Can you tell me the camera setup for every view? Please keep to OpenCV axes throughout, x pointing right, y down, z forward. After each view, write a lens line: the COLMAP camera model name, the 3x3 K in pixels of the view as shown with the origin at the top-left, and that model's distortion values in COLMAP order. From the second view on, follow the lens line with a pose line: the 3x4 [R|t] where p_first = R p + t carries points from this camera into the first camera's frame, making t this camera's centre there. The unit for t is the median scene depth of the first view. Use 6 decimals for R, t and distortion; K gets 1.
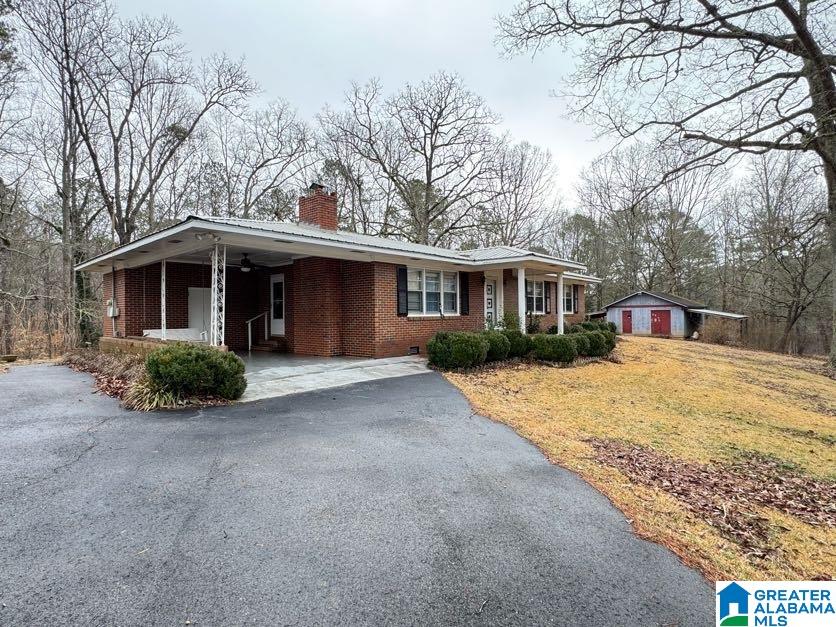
lens RADIAL K [[425.3, 0, 418.0], [0, 425.3, 313.5], [0, 0, 1]] dist [-0.002810, 0.000289]
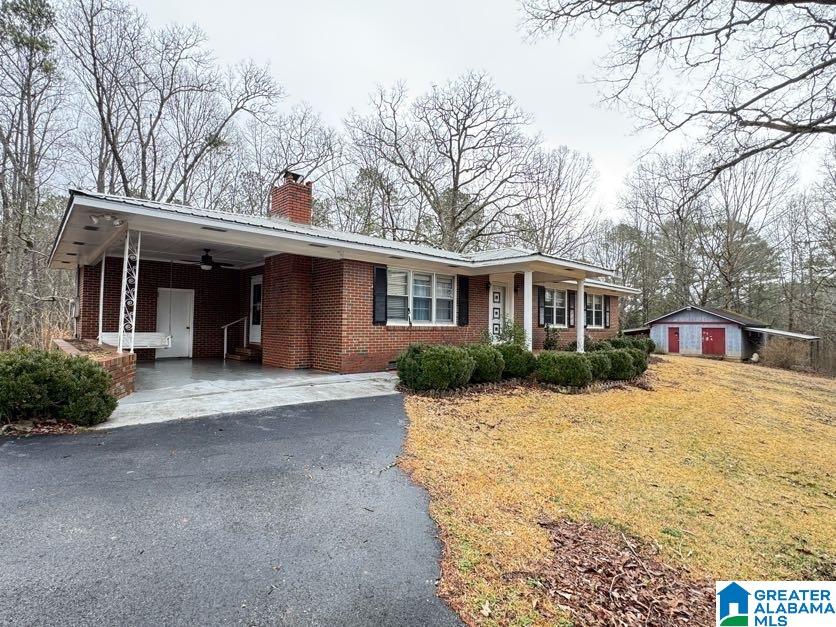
lens RADIAL K [[425.3, 0, 418.0], [0, 425.3, 313.5], [0, 0, 1]] dist [-0.002810, 0.000289]
pose [[0.995094, 0.022887, -0.096253, 0.058259], [-0.025570, 0.999316, -0.026733, 0.002320], [0.095575, 0.029063, 0.994998, 0.079201]]
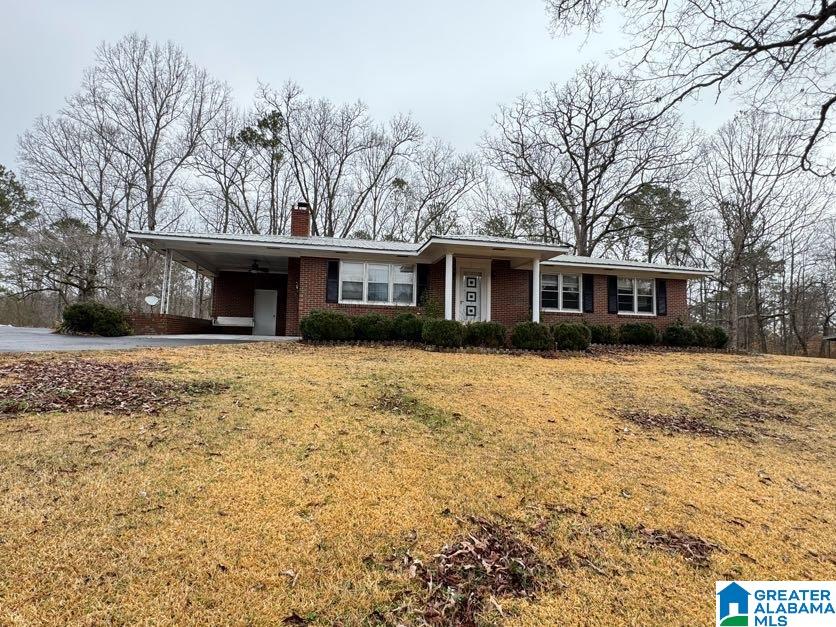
lens RADIAL K [[425.2, 0, 419.5], [0, 425.2, 312.8], [0, 0, 1]] dist [-0.002287, -0.000114]
pose [[0.811694, -0.011229, -0.583975, 0.400505], [-0.028781, 0.997832, -0.059191, 0.046082], [0.583374, 0.064852, 0.809610, 0.099564]]
